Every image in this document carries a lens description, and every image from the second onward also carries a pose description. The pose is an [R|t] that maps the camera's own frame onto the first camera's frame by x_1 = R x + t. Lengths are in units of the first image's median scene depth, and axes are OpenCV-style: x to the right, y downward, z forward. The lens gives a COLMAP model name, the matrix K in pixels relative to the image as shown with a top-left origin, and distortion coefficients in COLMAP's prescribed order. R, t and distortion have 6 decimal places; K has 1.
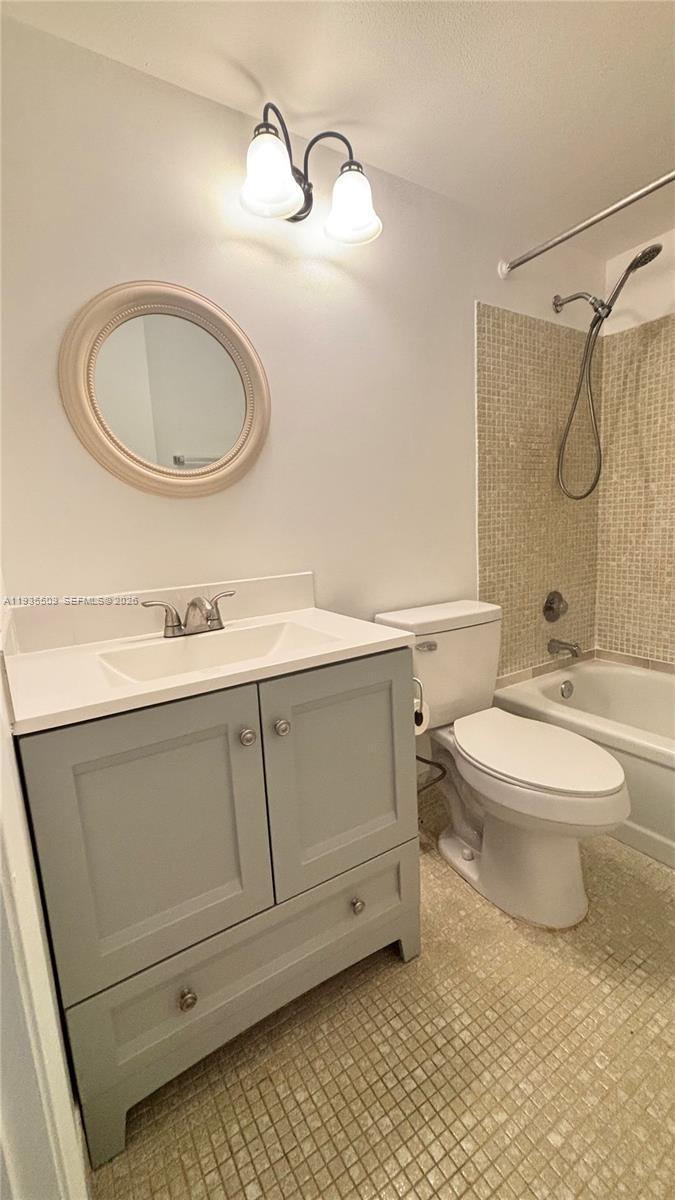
lens RADIAL K [[490.1, 0, 332.8], [0, 490.1, 604.7], [0, 0, 1]] dist [0.007921, 0.000576]
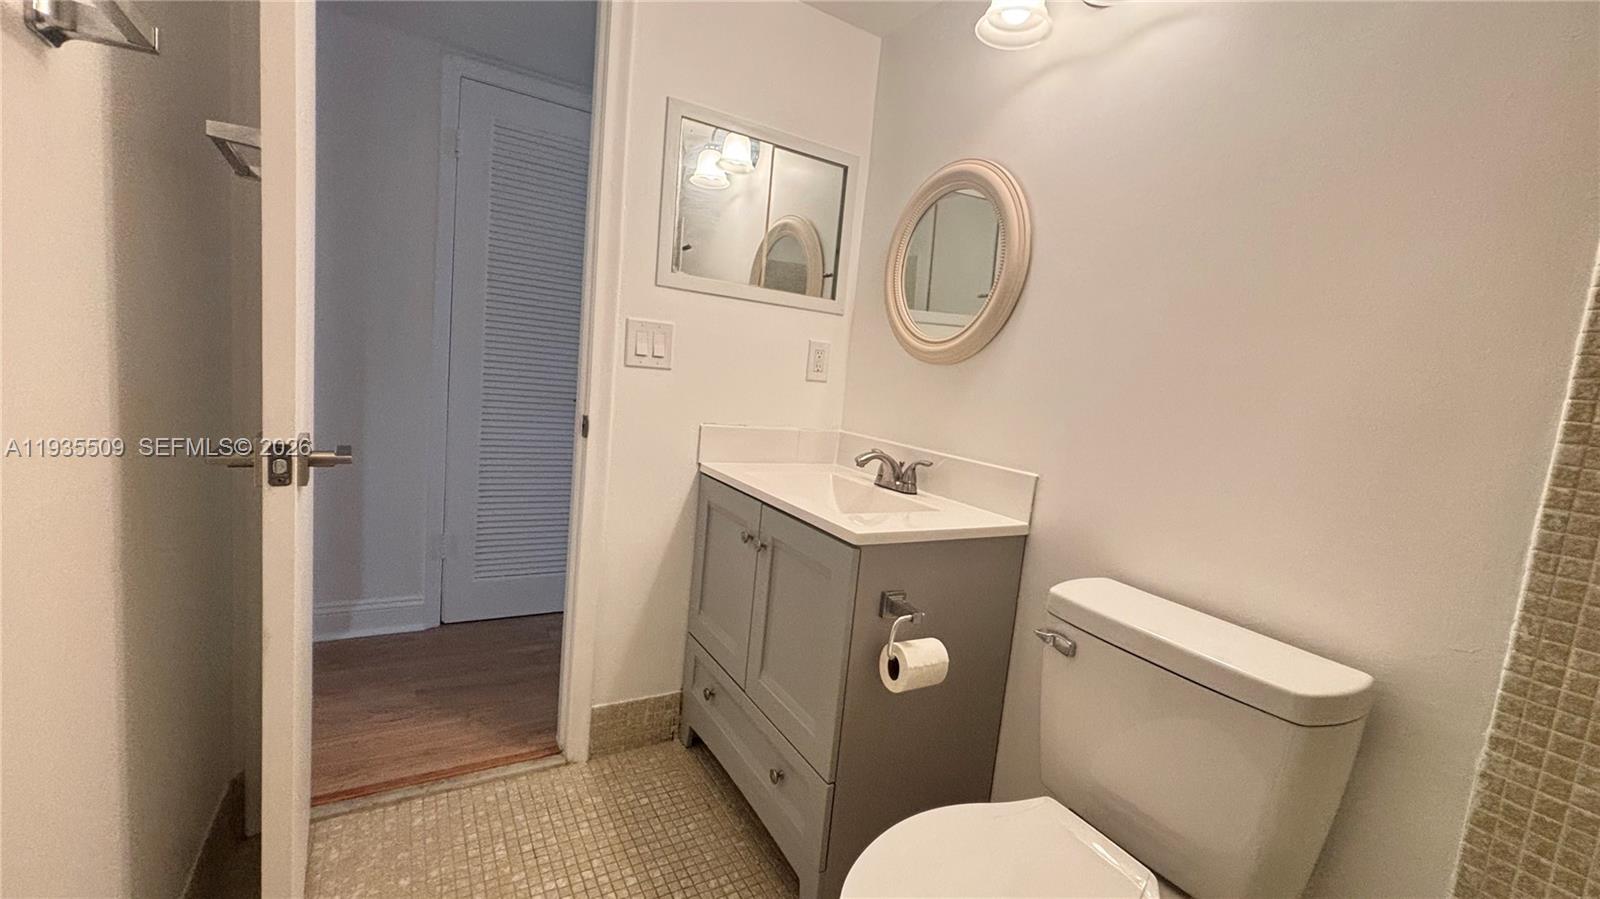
lens RADIAL K [[653.5, 0, 802.7], [0, 653.5, 452.7], [0, 0, 1]] dist [0.007921, 0.000576]
pose [[-0.020873, 0.175746, -0.984214, 1.112272], [-0.266092, 0.947945, 0.174912, -0.213691], [0.963722, 0.265543, 0.026979, 0.775783]]
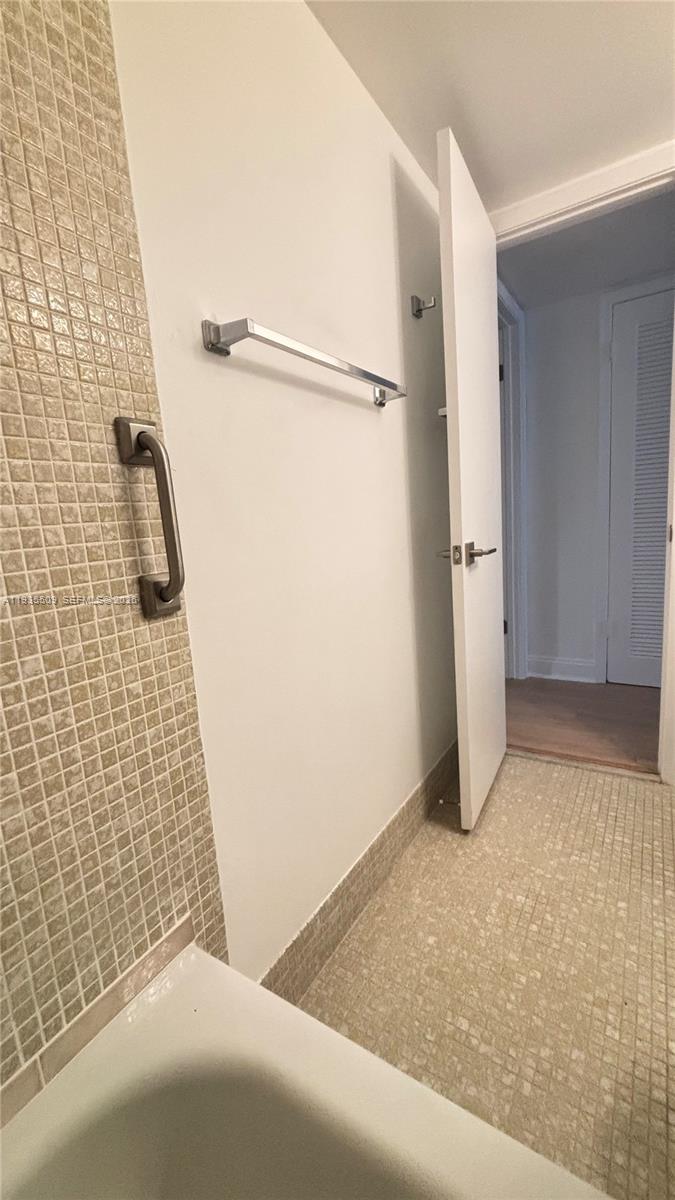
lens RADIAL K [[490.1, 0, 329.7], [0, 490.1, 603.7], [0, 0, 1]] dist [0.007921, 0.000576]
pose [[-0.898692, 0.195687, -0.392504, 1.192076], [0.055865, 0.938728, 0.340101, -0.235849], [0.435008, 0.283718, -0.854559, 1.180229]]
